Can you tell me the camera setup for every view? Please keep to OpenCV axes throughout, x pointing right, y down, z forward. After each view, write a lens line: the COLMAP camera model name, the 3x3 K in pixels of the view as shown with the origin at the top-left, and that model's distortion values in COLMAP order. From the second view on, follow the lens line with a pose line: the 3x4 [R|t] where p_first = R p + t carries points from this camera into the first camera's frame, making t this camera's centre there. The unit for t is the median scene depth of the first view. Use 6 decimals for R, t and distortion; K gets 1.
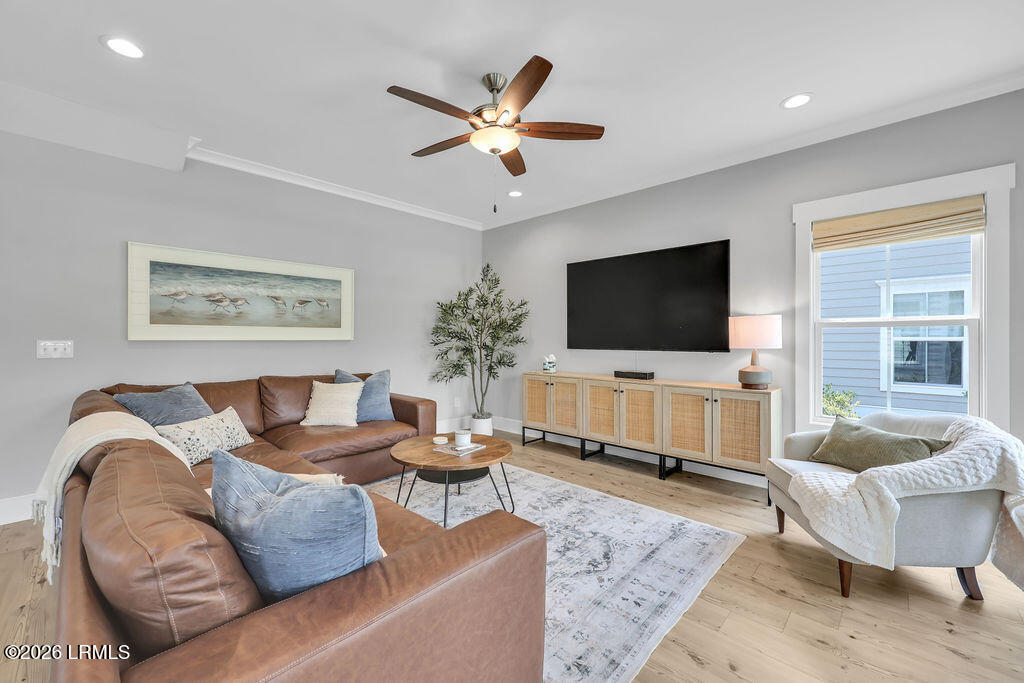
lens RADIAL K [[410.4, 0, 513.5], [0, 410.4, 344.1], [0, 0, 1]] dist [-0.002672, 0.000031]
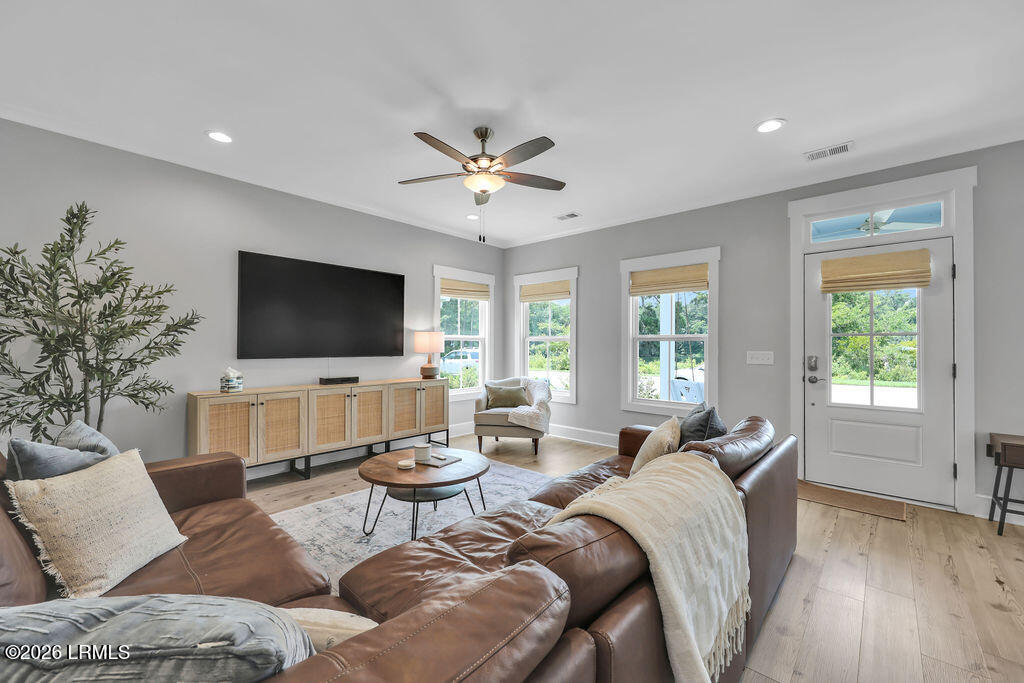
lens RADIAL K [[410.4, 0, 513.5], [0, 410.4, 344.1], [0, 0, 1]] dist [-0.002672, 0.000031]
pose [[-0.017655, -0.000586, 0.999844, -0.941144], [0.008870, 0.999960, 0.000743, -0.018481], [-0.999805, 0.008882, -0.017649, 0.695848]]
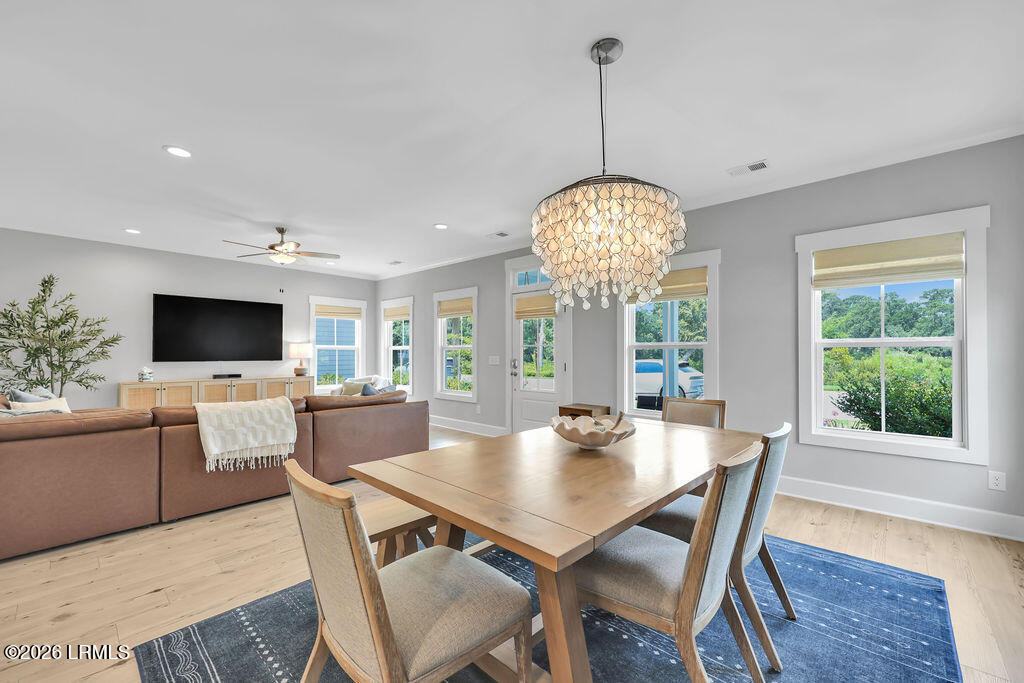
lens RADIAL K [[416.6, 0, 512.5], [0, 416.6, 349.6], [0, 0, 1]] dist [0.000489, -0.000106]
pose [[-0.006239, 0.005124, 0.999967, -1.629862], [0.011964, 0.999916, -0.005049, -0.008540], [-0.999909, 0.011933, -0.006300, -0.122969]]
